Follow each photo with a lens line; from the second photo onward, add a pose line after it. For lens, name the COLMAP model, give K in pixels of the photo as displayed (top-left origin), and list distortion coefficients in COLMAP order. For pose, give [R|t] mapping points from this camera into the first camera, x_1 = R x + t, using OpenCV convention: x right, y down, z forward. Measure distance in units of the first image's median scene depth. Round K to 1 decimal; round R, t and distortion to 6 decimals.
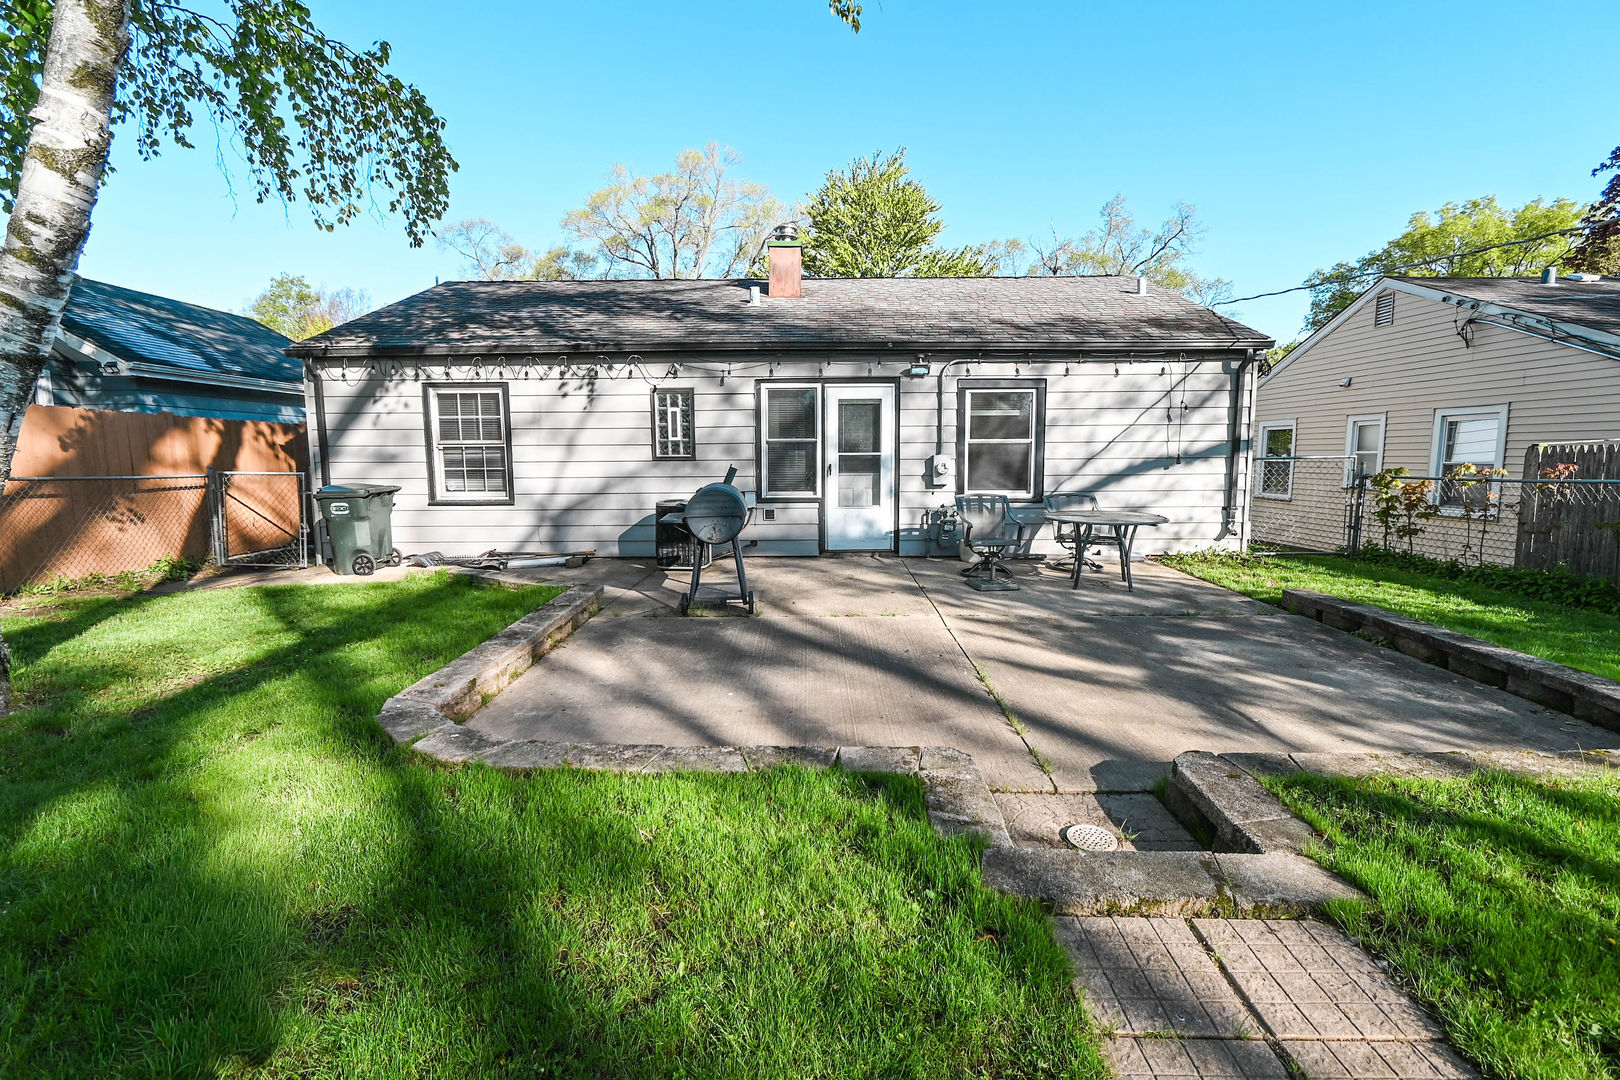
lens RADIAL K [[715.9, 0, 810.0], [0, 715.9, 540.0], [0, 0, 1]] dist [0.004249, -0.000069]
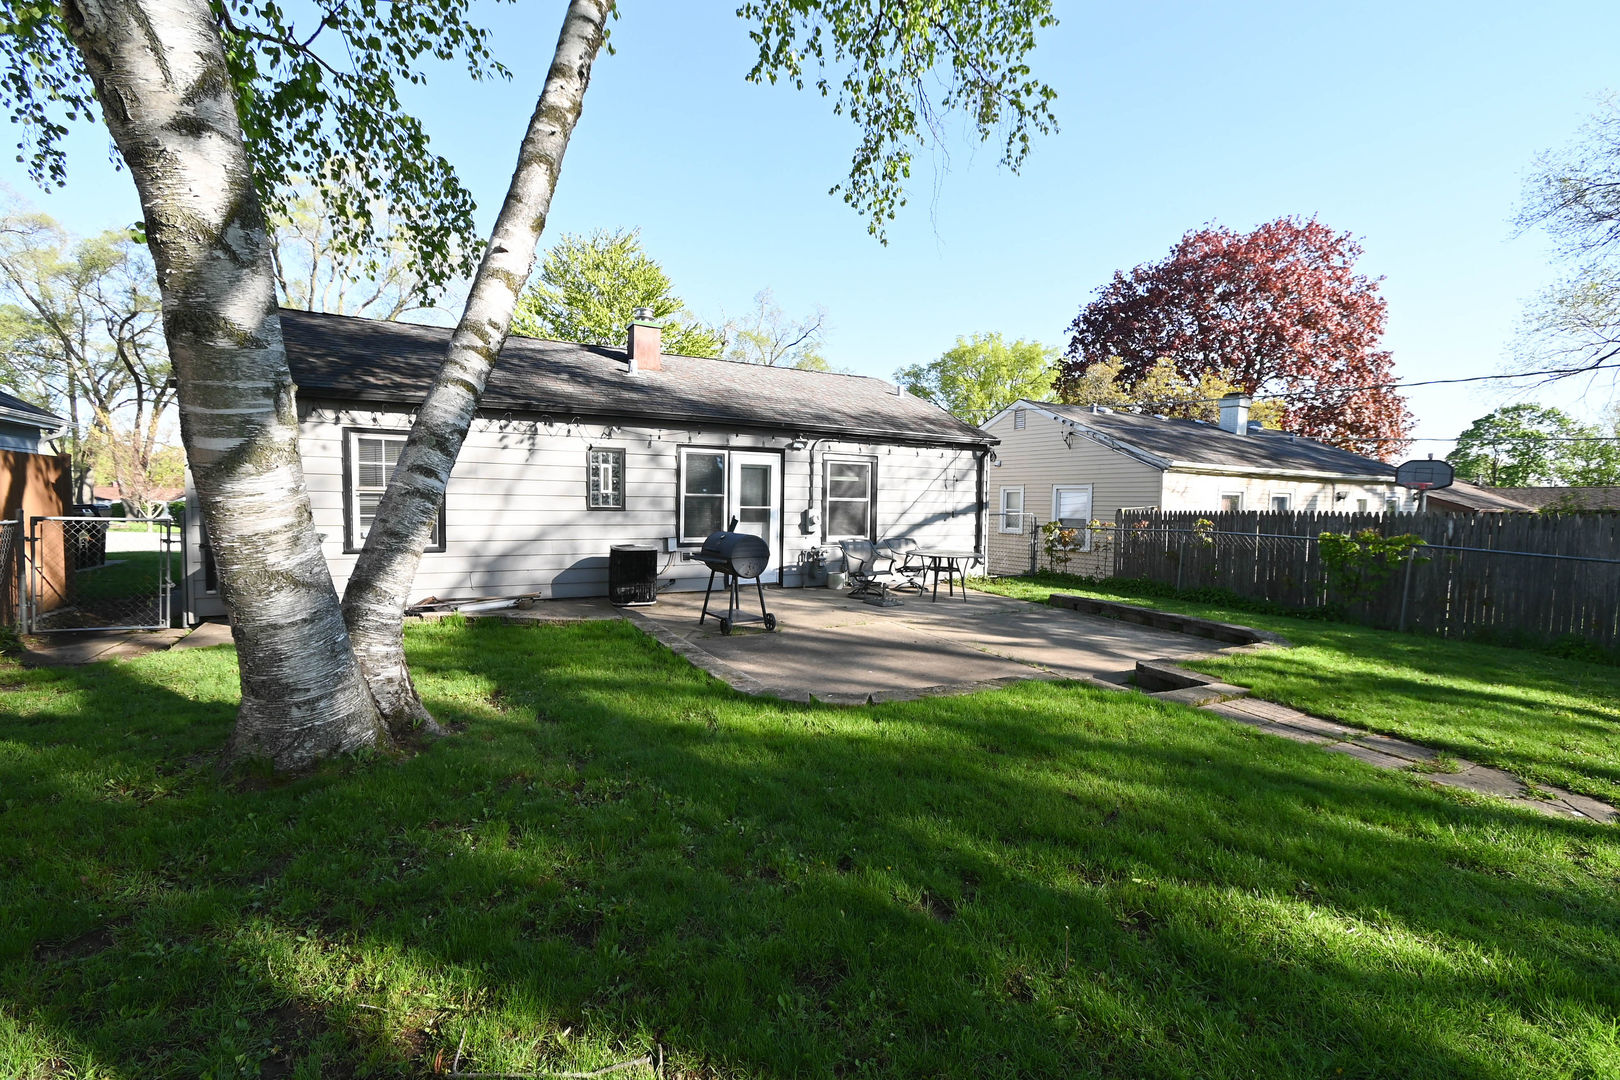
lens RADIAL K [[696.2, 0, 808.8], [0, 696.2, 548.5], [0, 0, 1]] dist [0.004699, -0.004406]
pose [[0.873450, -0.012907, 0.486743, -0.448779], [0.036361, 0.998586, -0.038771, 0.003114], [-0.485554, 0.051563, 0.872684, -0.113253]]
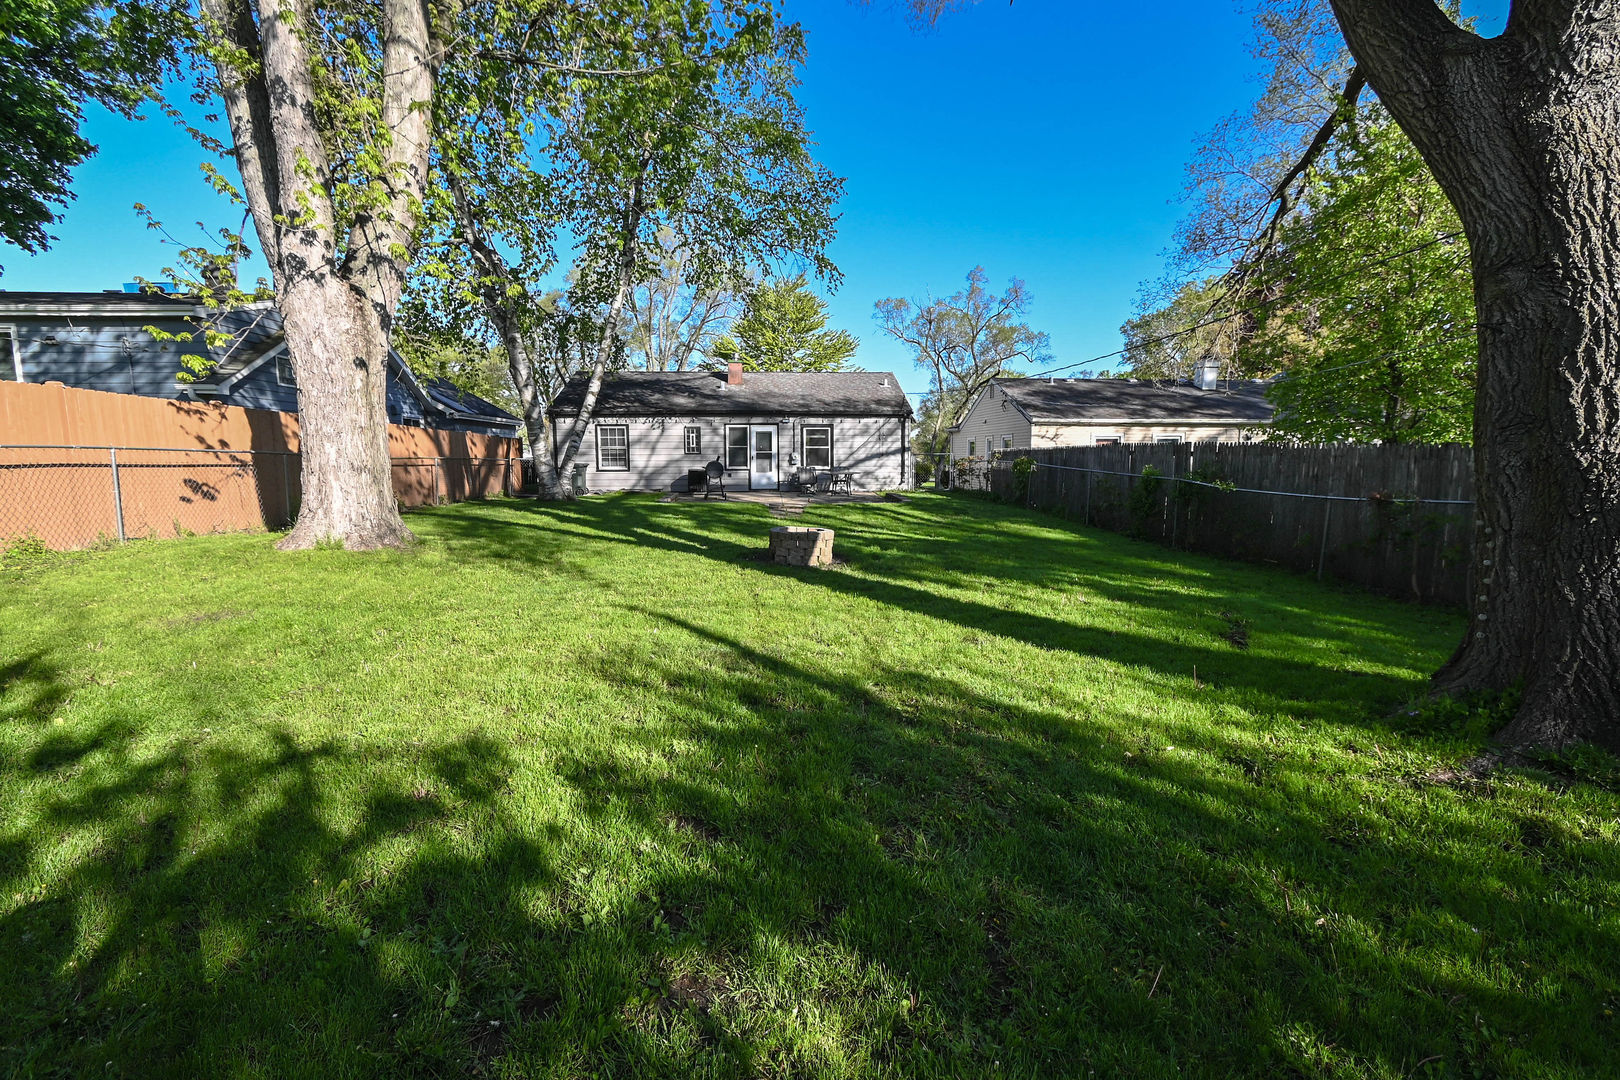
lens RADIAL K [[678.7, 0, 815.5], [0, 678.7, 547.2], [0, 0, 1]] dist [0.001004, -0.000093]
pose [[0.997151, -0.008675, 0.074934, 0.067482], [0.007434, 0.999831, 0.016823, 0.190471], [-0.075067, -0.016218, 0.997047, -1.518179]]
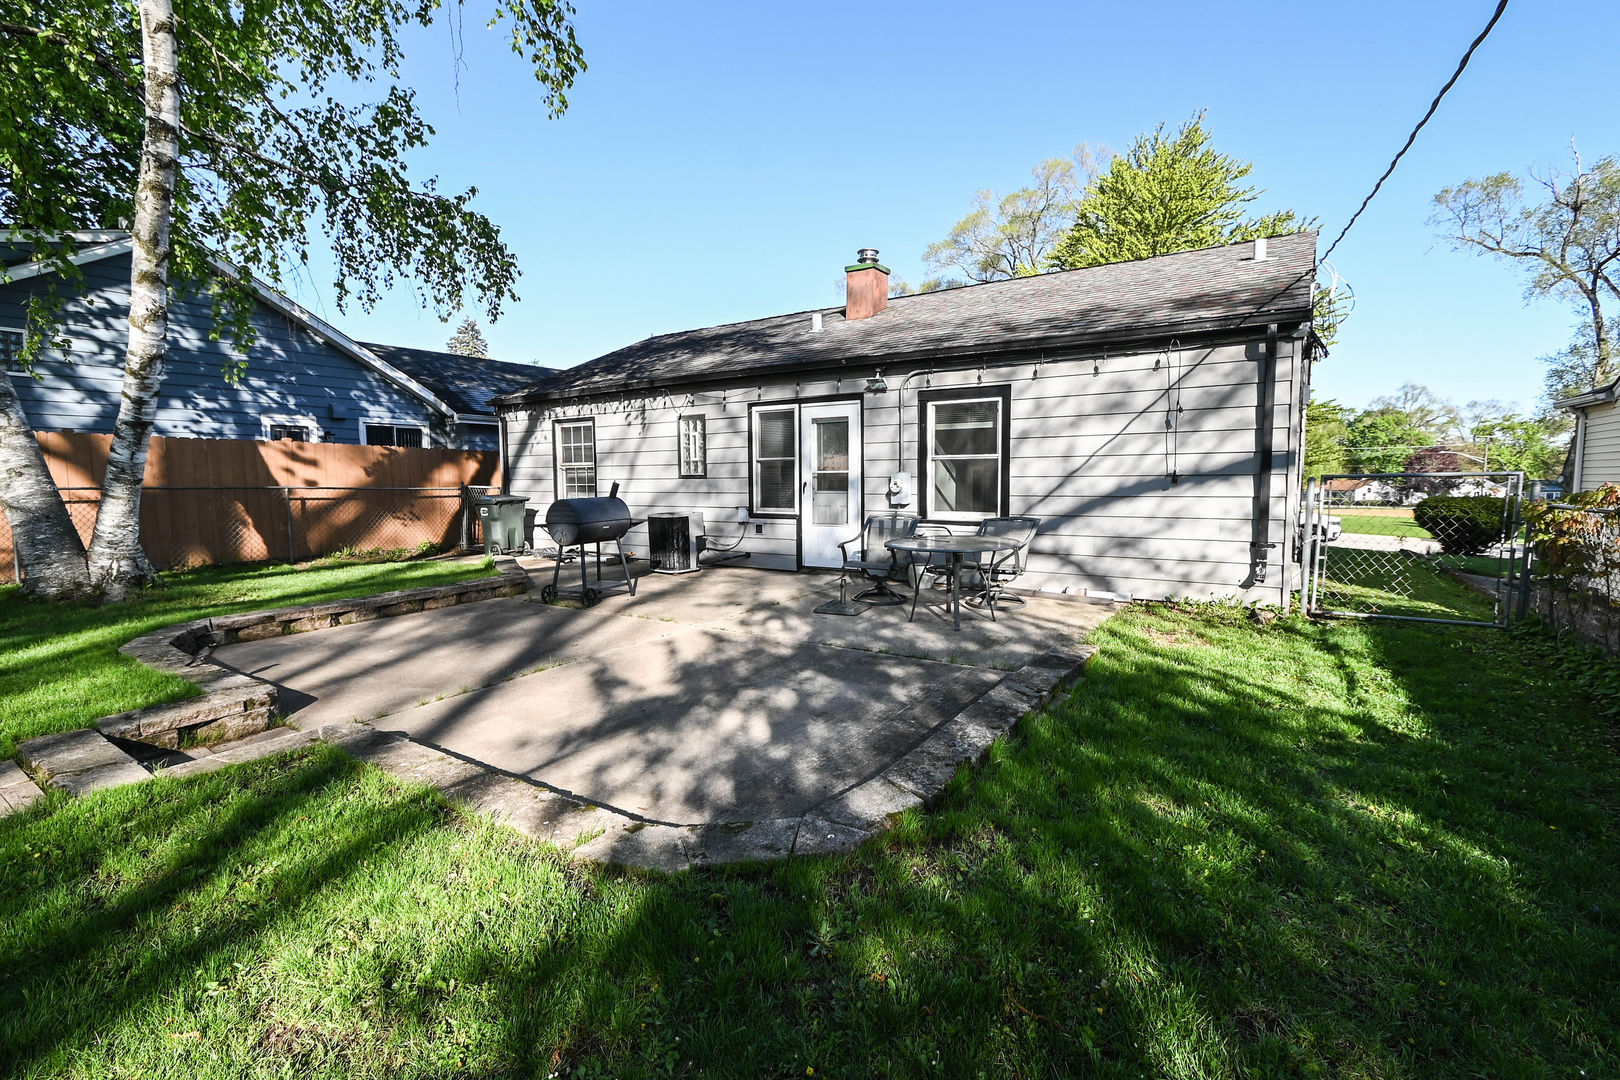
lens RADIAL K [[726.5, 0, 815.2], [0, 726.5, 547.2], [0, 0, 1]] dist [-0.003332, -0.000229]
pose [[0.835332, 0.053321, -0.547154, 0.614917], [-0.063401, 0.997988, 0.000462, -0.014550], [0.546077, 0.034305, 0.837032, 0.142844]]
